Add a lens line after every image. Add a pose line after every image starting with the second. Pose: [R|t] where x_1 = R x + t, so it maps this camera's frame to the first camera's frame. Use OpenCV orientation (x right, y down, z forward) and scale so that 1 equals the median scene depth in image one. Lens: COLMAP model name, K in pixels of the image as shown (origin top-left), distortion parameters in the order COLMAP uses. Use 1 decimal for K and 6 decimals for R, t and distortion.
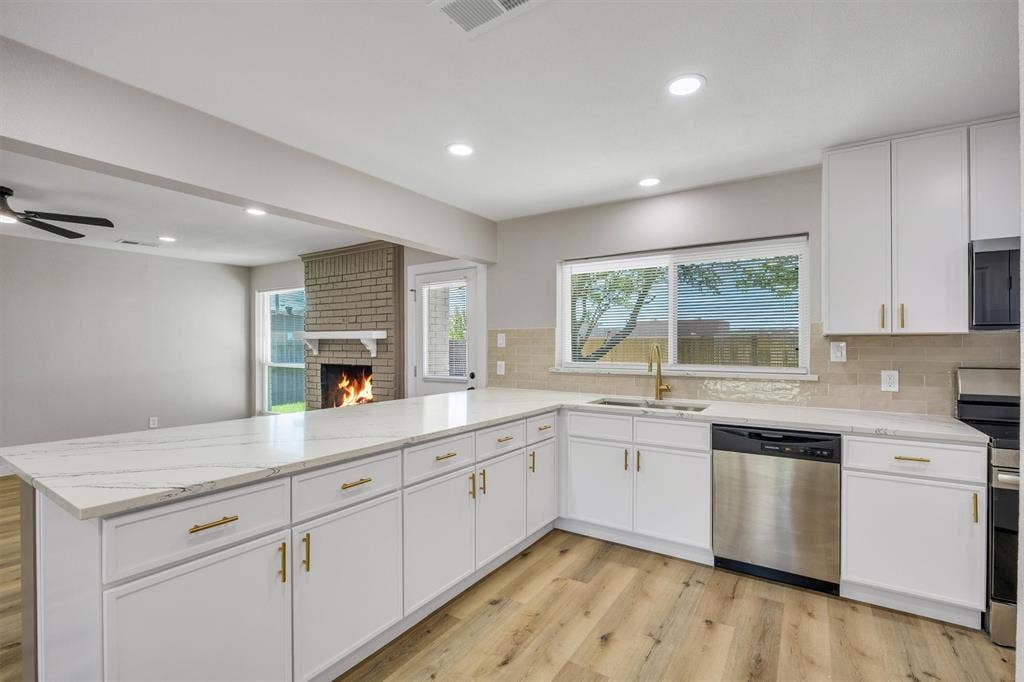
lens RADIAL K [[478.7, 0, 498.4], [0, 478.7, 347.3], [0, 0, 1]] dist [-0.009511, -0.000594]
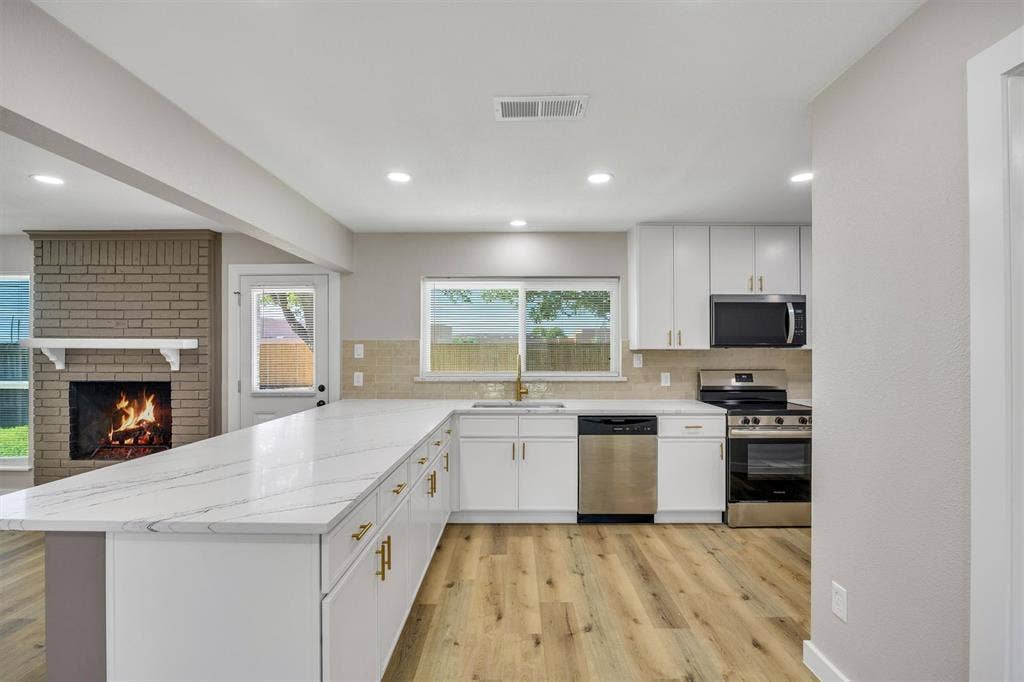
lens RADIAL K [[519.8, 0, 515.3], [0, 519.8, 346.3], [0, 0, 1]] dist [-0.009382, -0.001523]
pose [[0.822280, 0.002111, 0.569079, -0.419915], [0.002842, 0.999965, -0.007816, -0.019348], [-0.569076, 0.008045, 0.822246, -0.080122]]
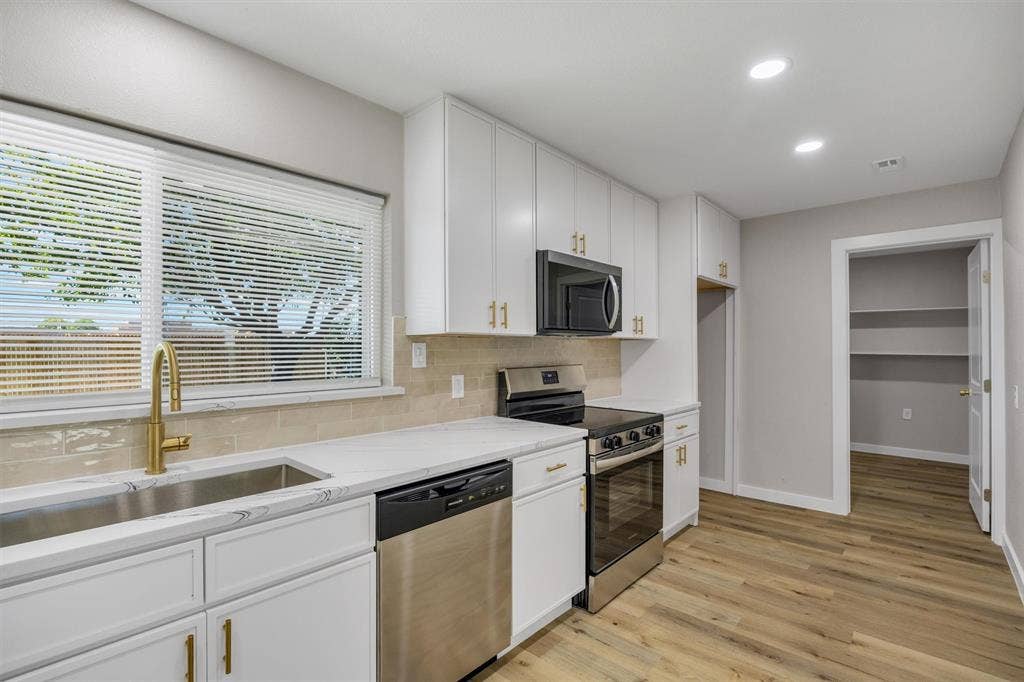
lens RADIAL K [[478.7, 0, 520.5], [0, 478.7, 349.6], [0, 0, 1]] dist [-0.009511, -0.000594]
pose [[0.127119, -0.007807, 0.991857, -0.052981], [0.006749, 0.999953, 0.007005, -0.004341], [-0.991864, 0.005803, 0.127166, 0.609017]]
